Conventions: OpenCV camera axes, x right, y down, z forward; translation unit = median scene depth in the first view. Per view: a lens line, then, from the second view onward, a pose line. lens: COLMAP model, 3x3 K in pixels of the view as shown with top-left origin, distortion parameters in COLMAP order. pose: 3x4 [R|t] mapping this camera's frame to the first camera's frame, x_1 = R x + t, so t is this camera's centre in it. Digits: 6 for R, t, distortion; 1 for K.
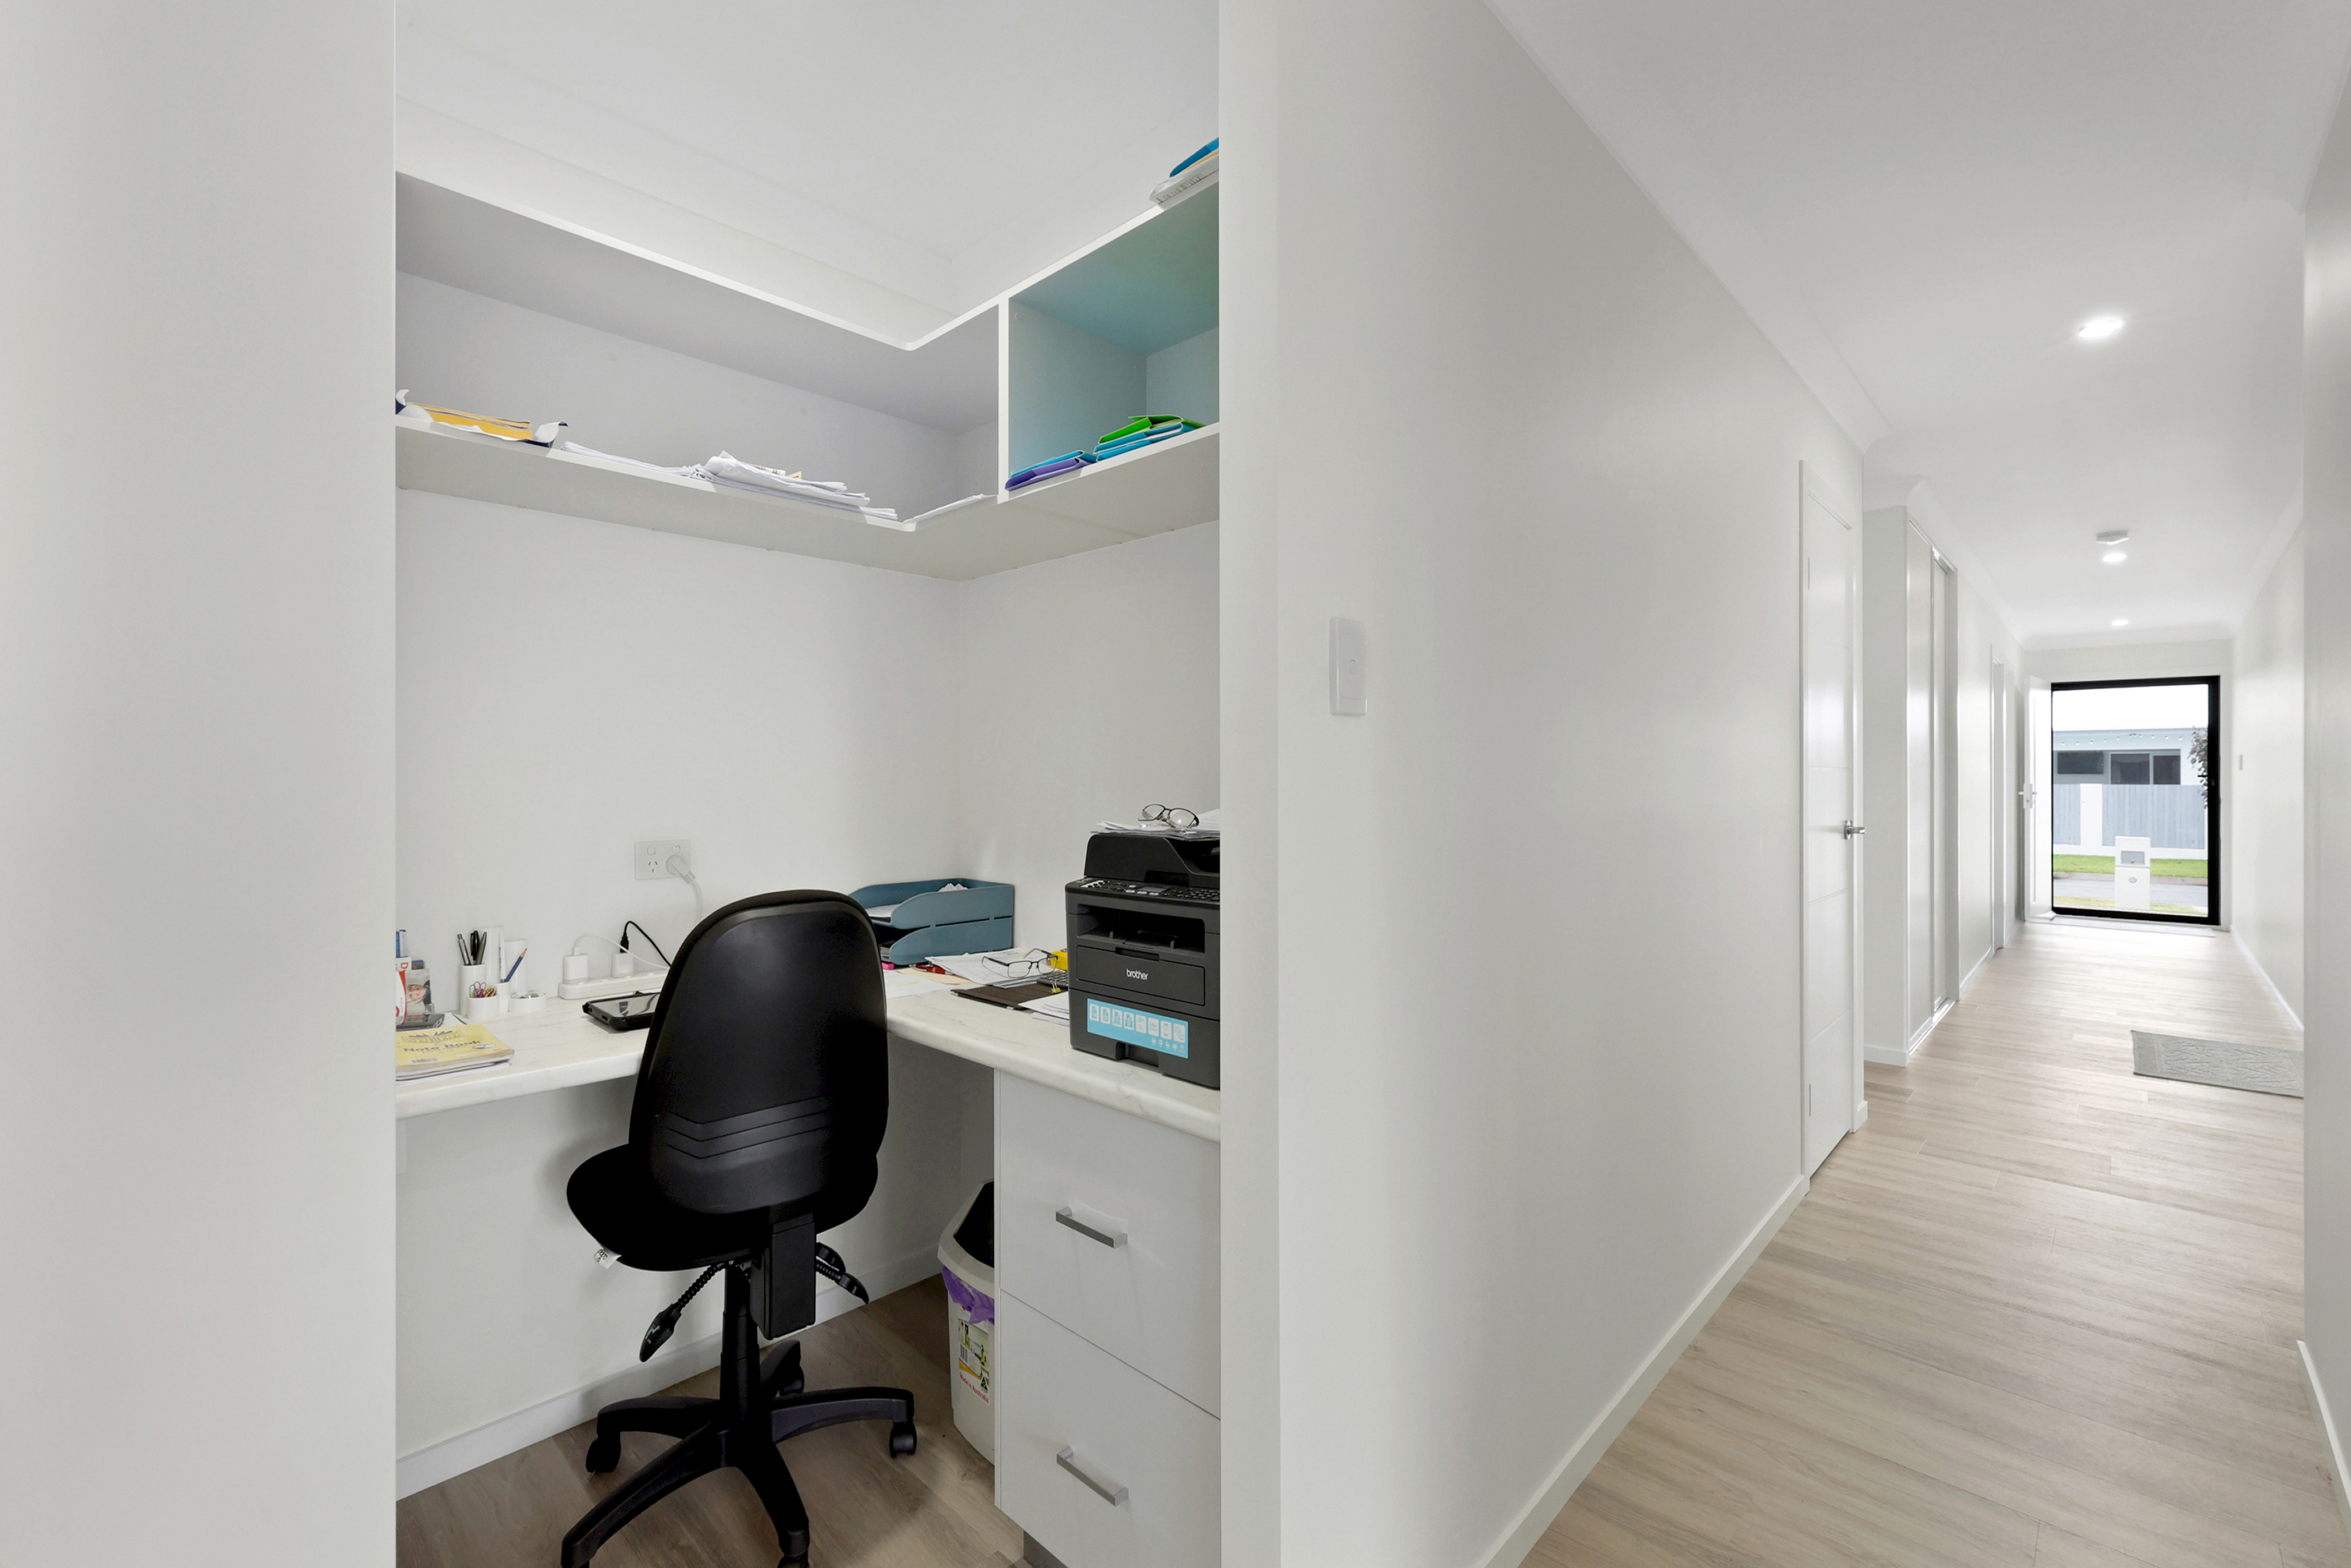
lens RADIAL K [[981.6, 0, 1134.2], [0, 981.6, 768.6], [0, 0, 1]] dist [0.002669, 0.000117]
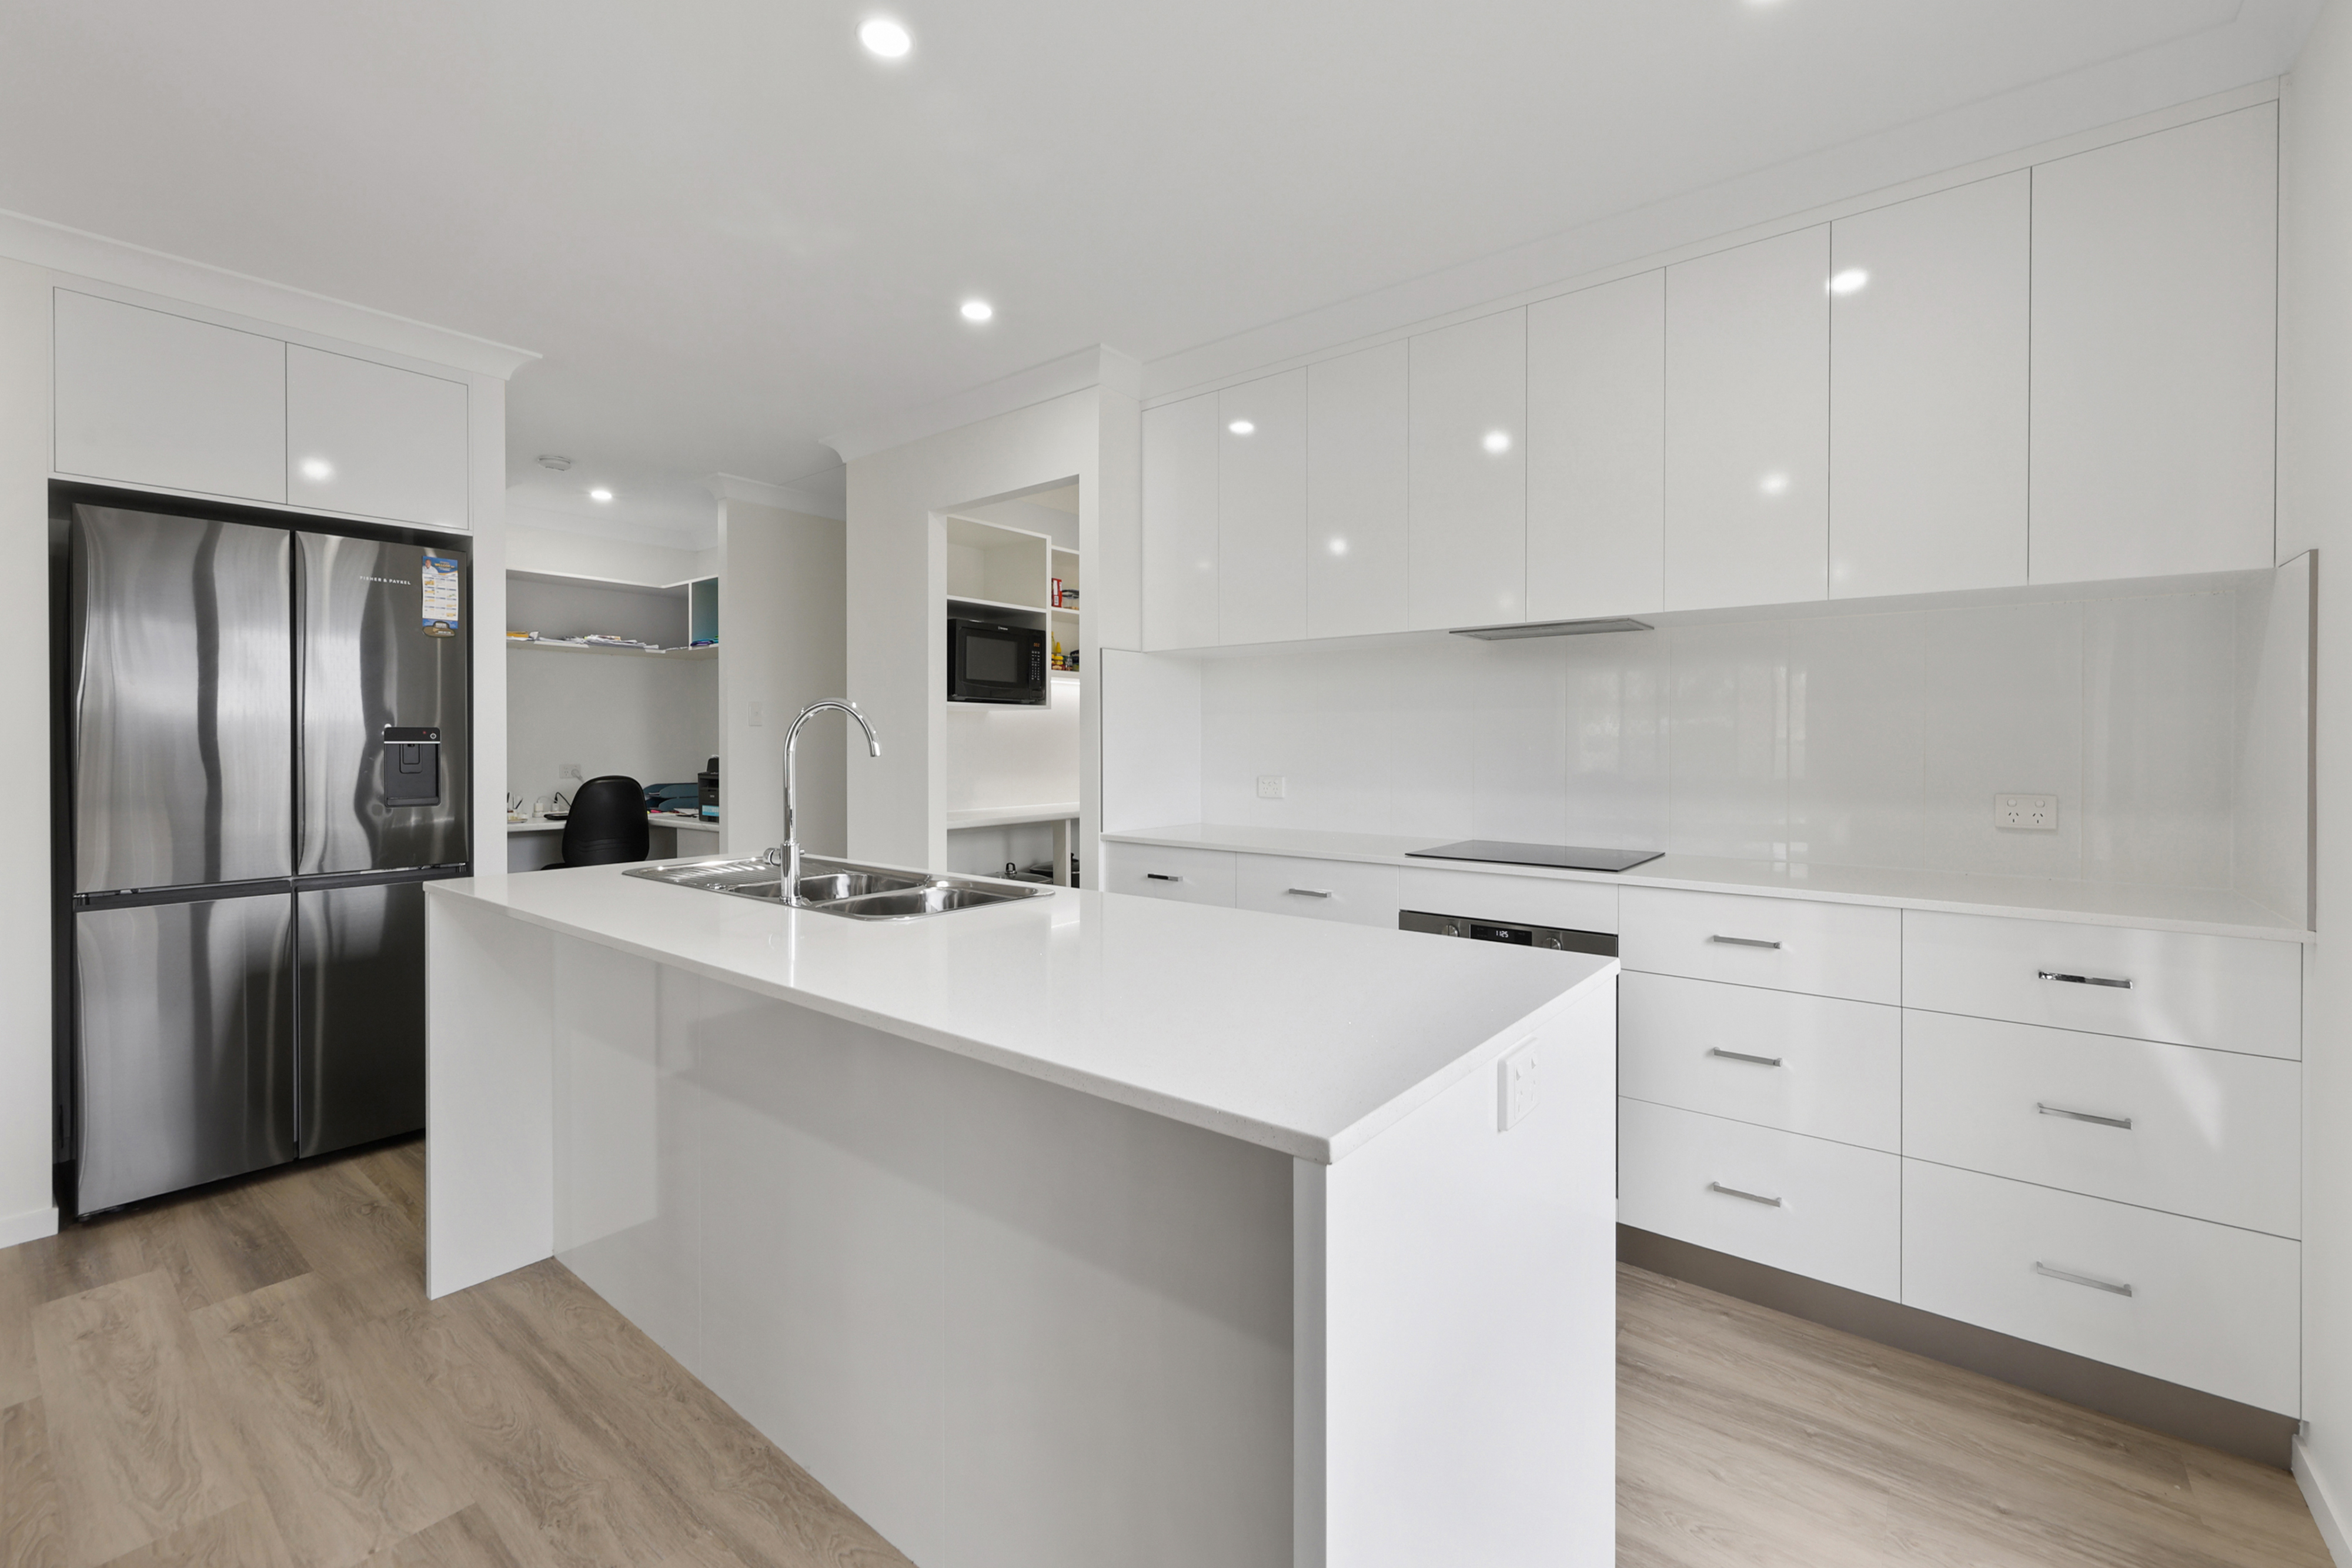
lens RADIAL K [[982.0, 0, 1134.7], [0, 982.0, 768.6], [0, 0, 1]] dist [0.002669, 0.000117]
pose [[0.995723, 0.008824, 0.091971, 0.971332], [-0.009386, 0.999940, 0.005675, 0.061885], [-0.091916, -0.006514, 0.995745, -2.171280]]
